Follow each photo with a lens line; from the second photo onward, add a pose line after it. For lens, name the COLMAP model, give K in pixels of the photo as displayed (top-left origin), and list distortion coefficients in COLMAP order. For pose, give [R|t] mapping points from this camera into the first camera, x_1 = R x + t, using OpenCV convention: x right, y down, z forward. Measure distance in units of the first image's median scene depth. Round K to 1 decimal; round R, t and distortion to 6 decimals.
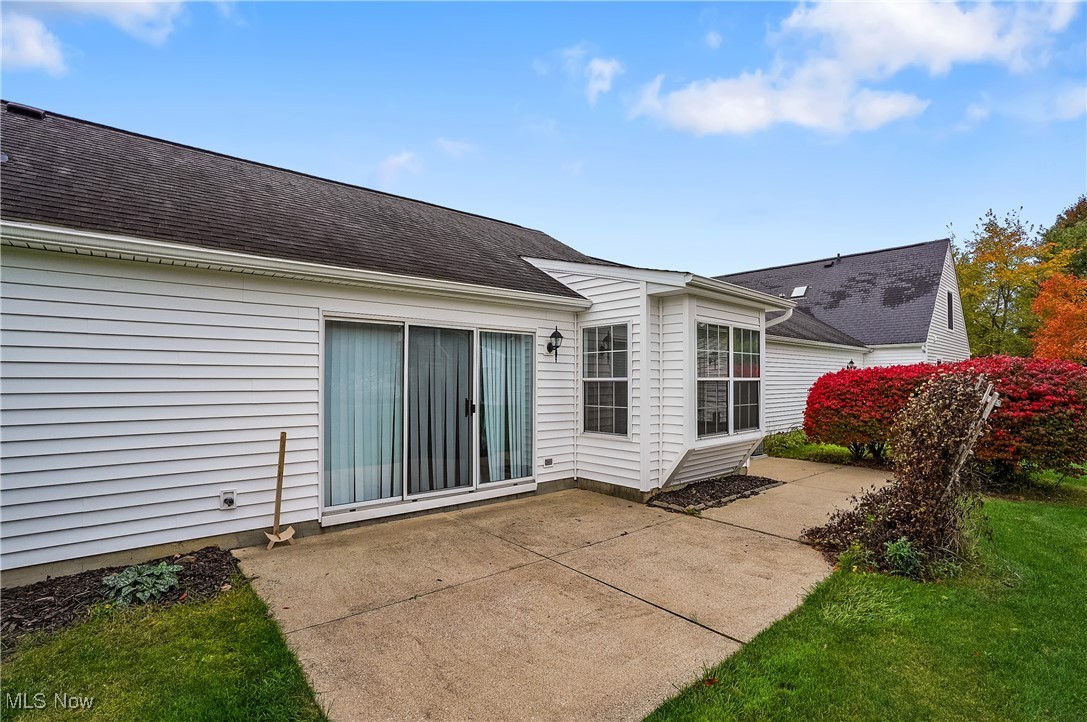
lens RADIAL K [[504.3, 0, 542.8], [0, 504.3, 367.5], [0, 0, 1]] dist [-0.074283, 0.030688]
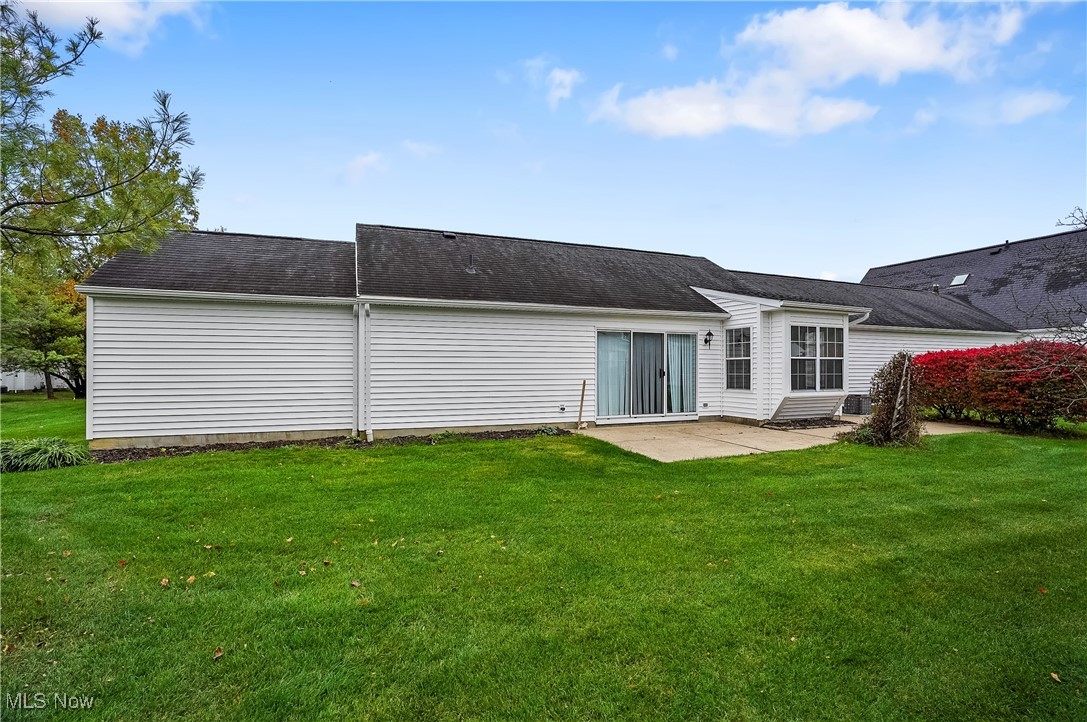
lens RADIAL K [[504.3, 0, 542.8], [0, 504.3, 367.5], [0, 0, 1]] dist [-0.074283, 0.030688]
pose [[0.943810, -0.001288, -0.330487, 0.054711], [0.009251, 0.999704, 0.022523, 0.009157], [0.330360, -0.024315, 0.943542, -0.880122]]
